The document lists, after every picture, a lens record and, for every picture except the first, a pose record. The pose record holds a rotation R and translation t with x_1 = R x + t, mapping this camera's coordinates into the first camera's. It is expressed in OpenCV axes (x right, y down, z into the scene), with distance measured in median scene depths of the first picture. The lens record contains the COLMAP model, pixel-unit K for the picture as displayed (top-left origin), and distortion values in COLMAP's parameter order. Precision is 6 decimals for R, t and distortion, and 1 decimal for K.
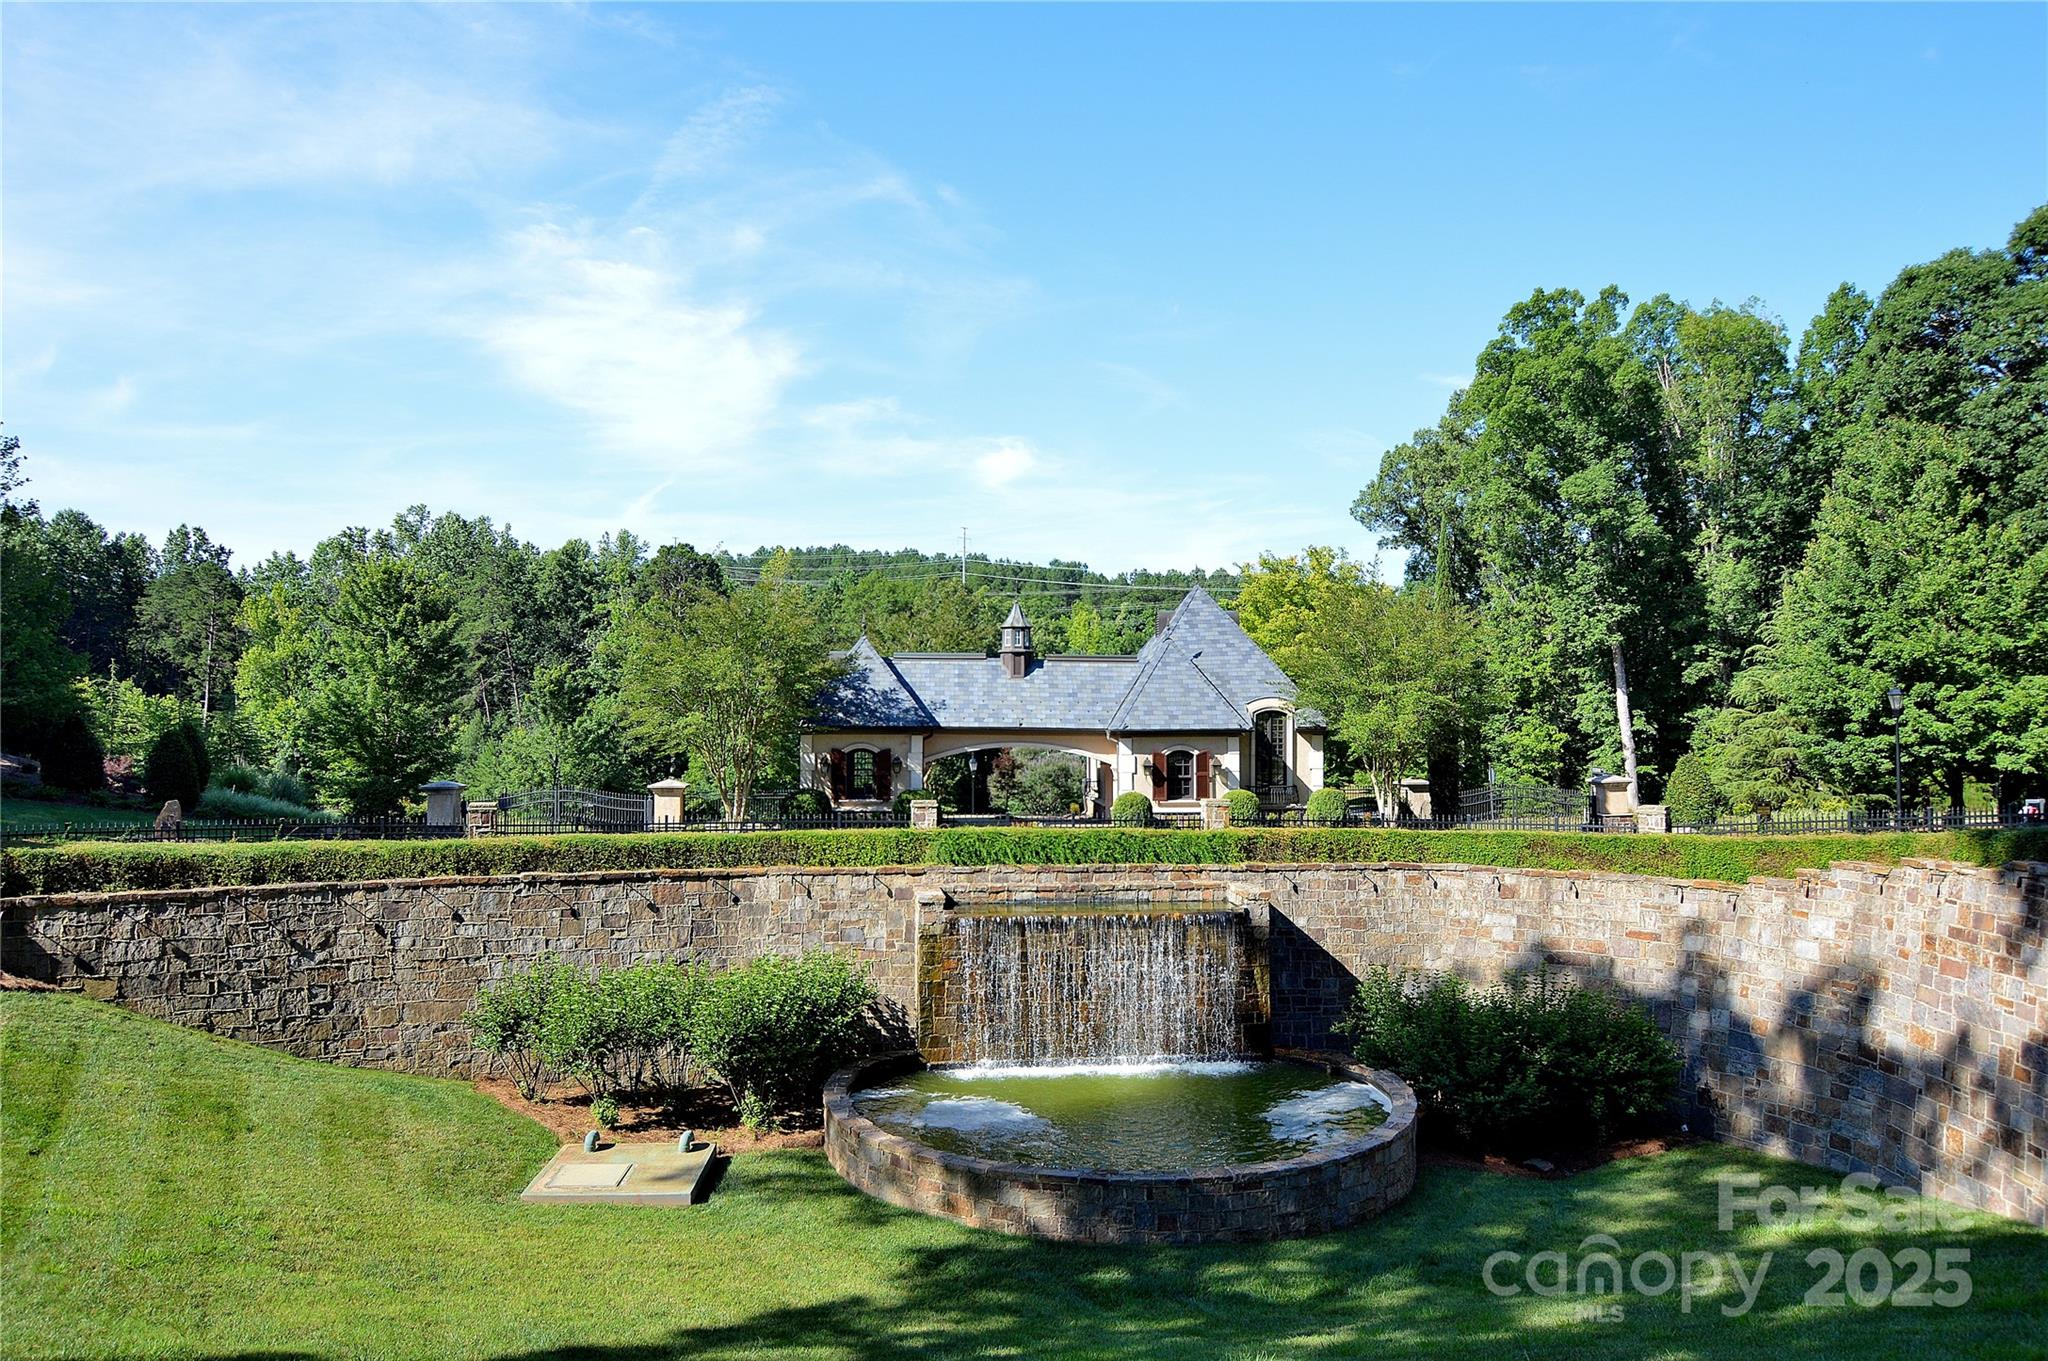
lens RADIAL K [[1391.3, 0, 1027.5], [0, 1391.3, 687.5], [0, 0, 1]] dist [-0.021961, -0.002916]
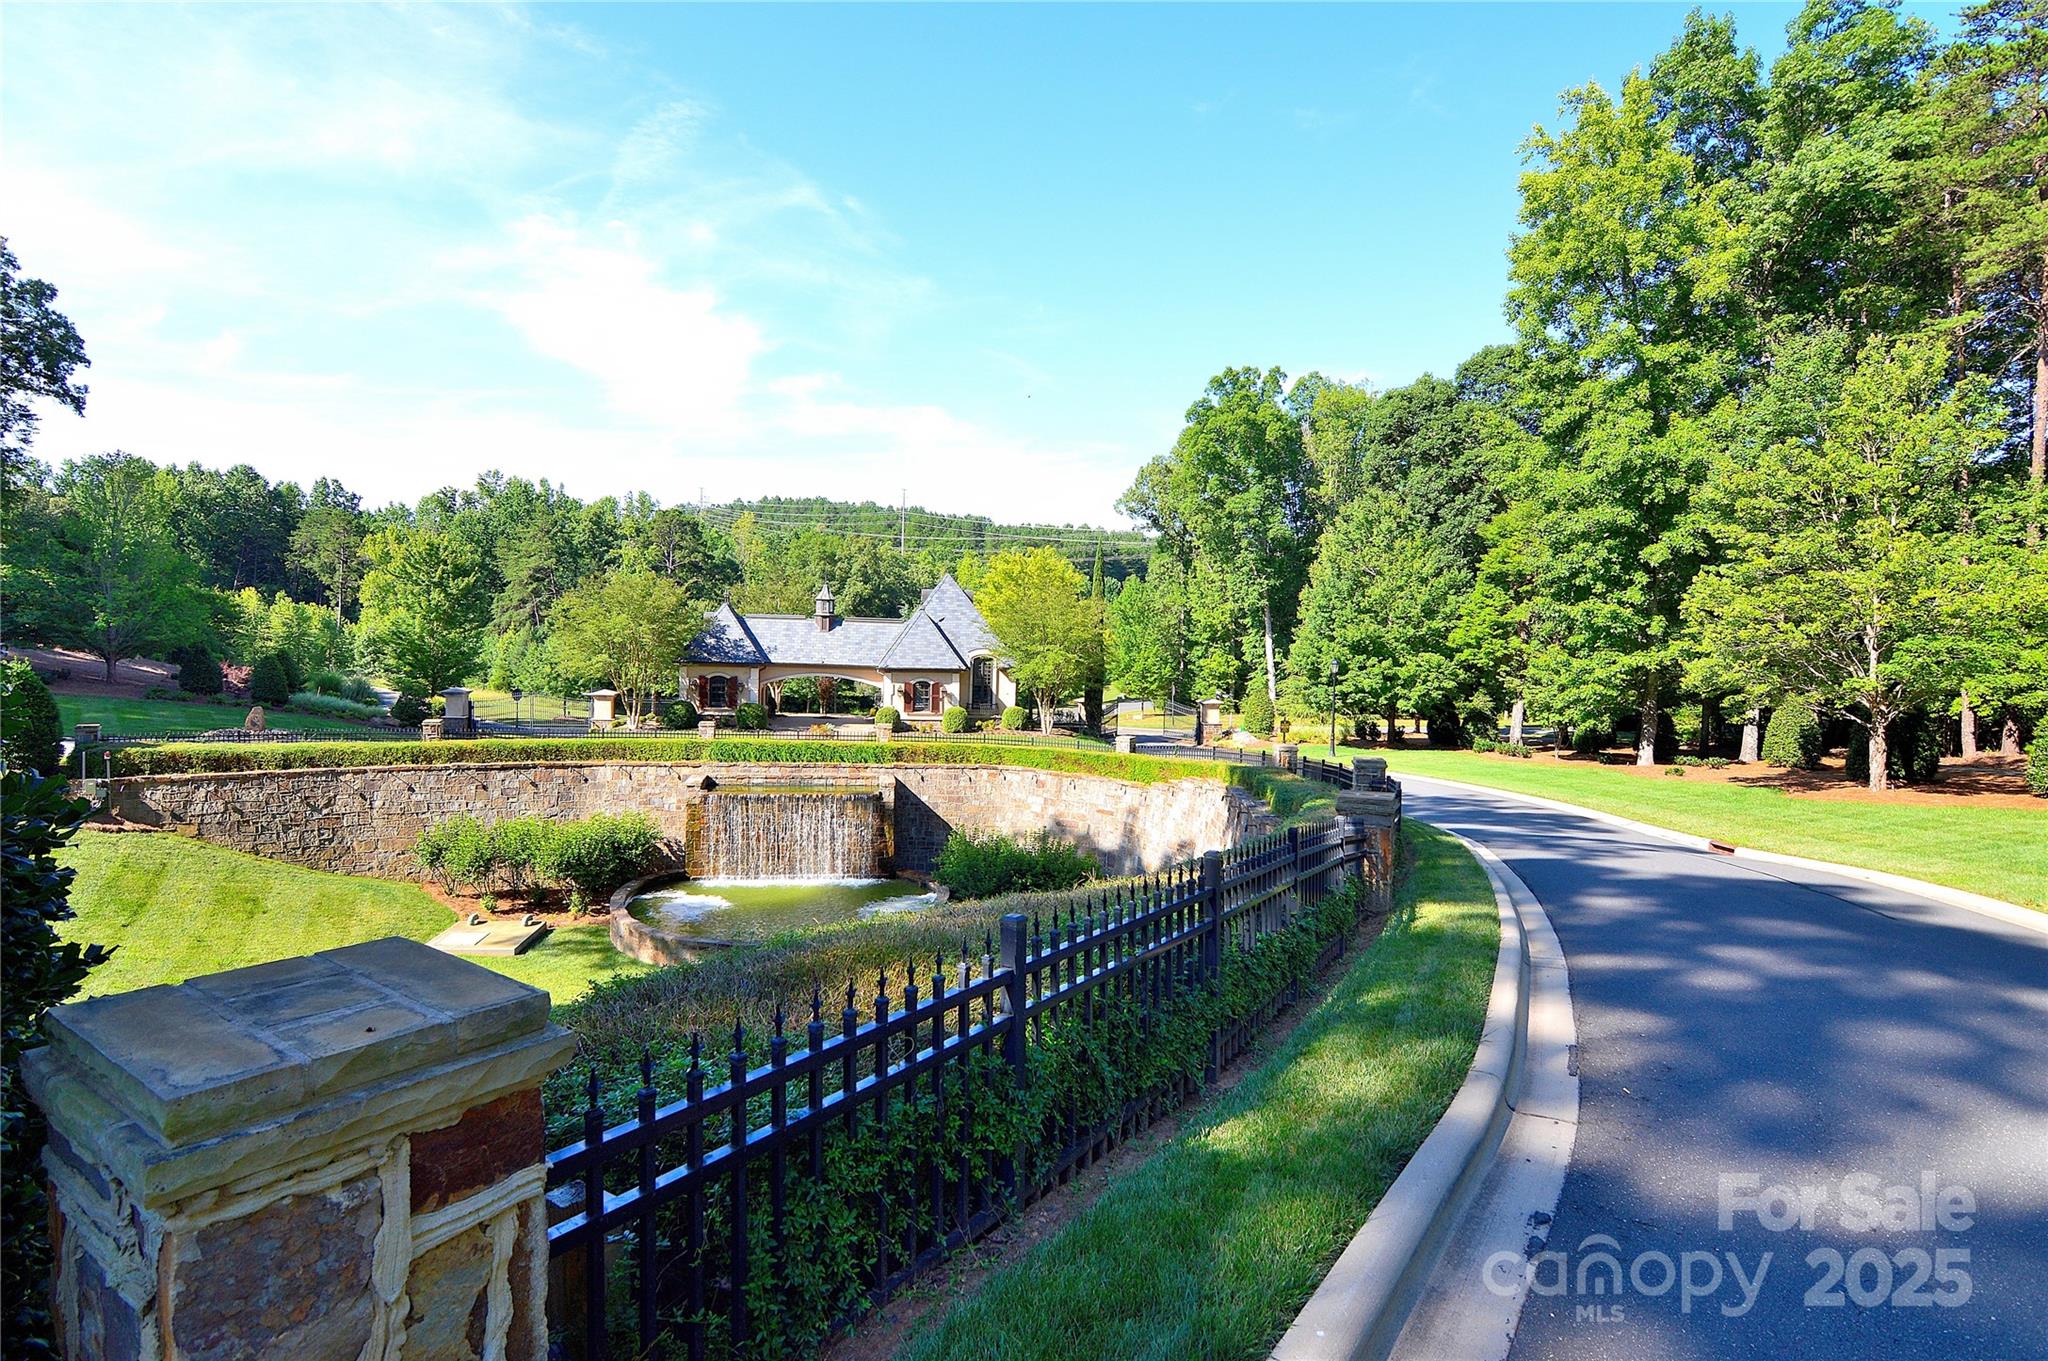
lens RADIAL K [[985.8, 0, 1018.4], [0, 985.8, 675.7], [0, 0, 1]] dist [-0.015641, 0.000199]
pose [[0.998517, 0.023767, 0.048984, 0.176878], [-0.027606, 0.996472, 0.079256, -0.058066], [-0.046927, -0.080491, 0.995650, -0.145633]]
